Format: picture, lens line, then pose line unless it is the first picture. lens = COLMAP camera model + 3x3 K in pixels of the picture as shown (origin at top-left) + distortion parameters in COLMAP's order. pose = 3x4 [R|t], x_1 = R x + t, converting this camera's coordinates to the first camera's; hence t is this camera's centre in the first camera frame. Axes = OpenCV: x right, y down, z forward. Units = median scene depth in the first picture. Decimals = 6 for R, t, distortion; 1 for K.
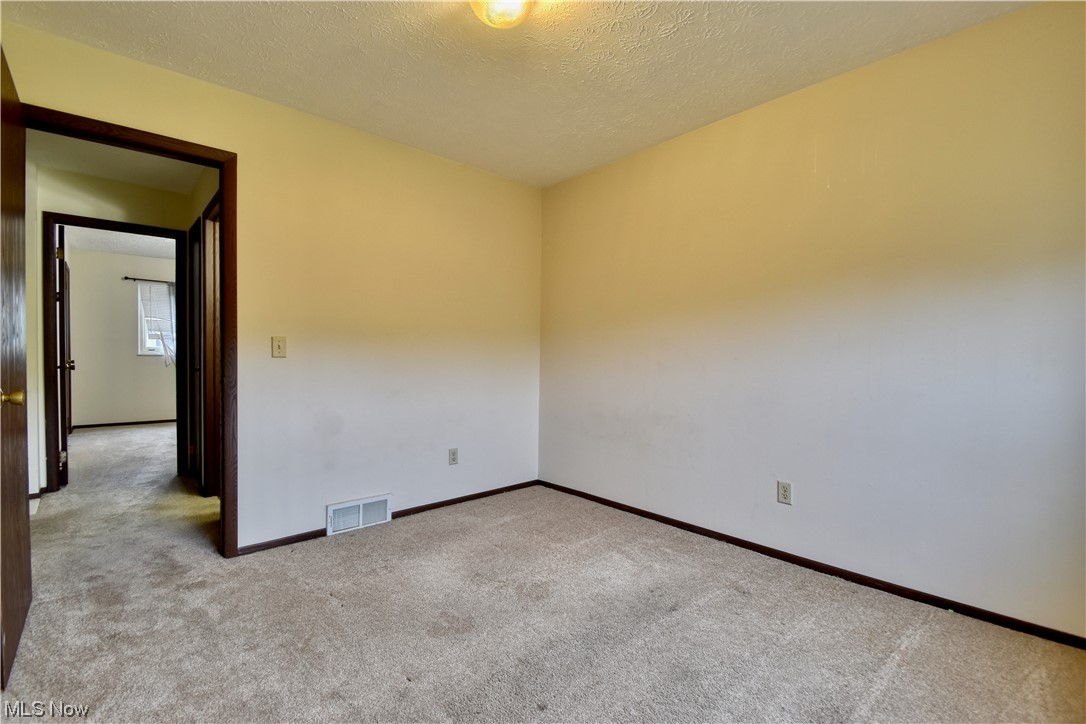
lens RADIAL K [[476.3, 0, 540.0], [0, 476.3, 360.1], [0, 0, 1]] dist [-0.006834, -0.006581]
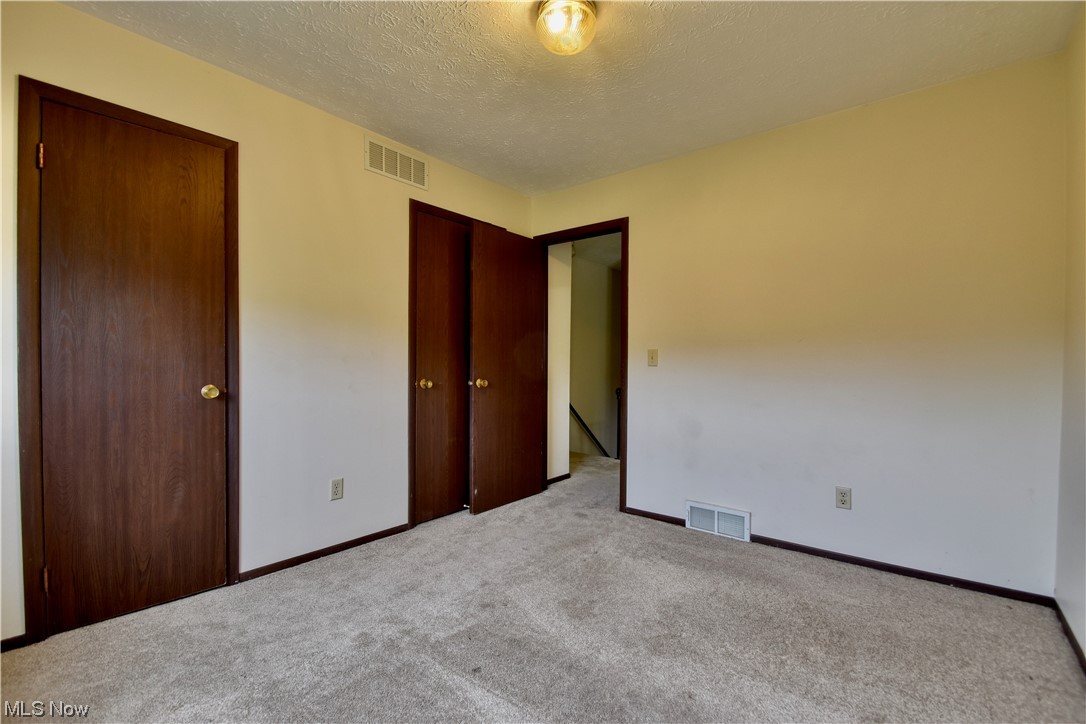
lens RADIAL K [[476.3, 0, 541.3], [0, 476.3, 361.6], [0, 0, 1]] dist [-0.006834, -0.006581]
pose [[0.155777, -0.005336, -0.987778, 0.625564], [-0.015865, 0.999843, -0.007903, -0.002175], [0.987665, 0.016902, 0.155668, 0.513058]]
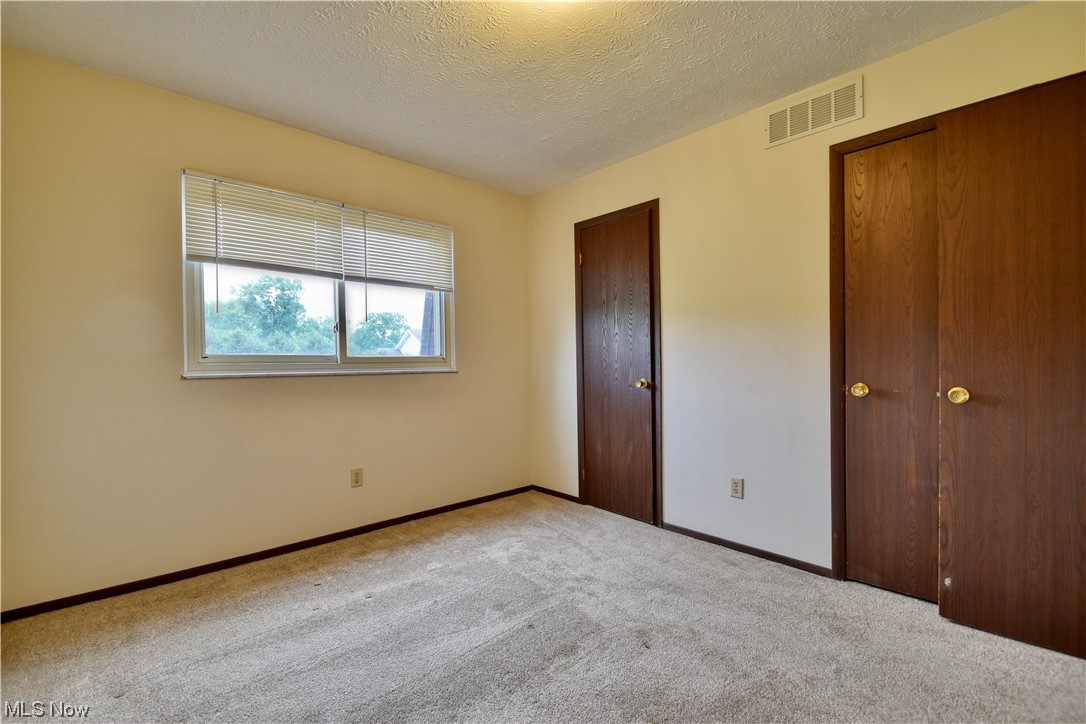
lens RADIAL K [[476.3, 0, 545.4], [0, 476.3, 365.8], [0, 0, 1]] dist [-0.006834, -0.006581]
pose [[-0.999978, 0.005728, -0.003383, -0.035453], [0.005665, 0.999816, 0.018317, -0.014227], [0.003487, 0.018297, -0.999827, 1.262468]]
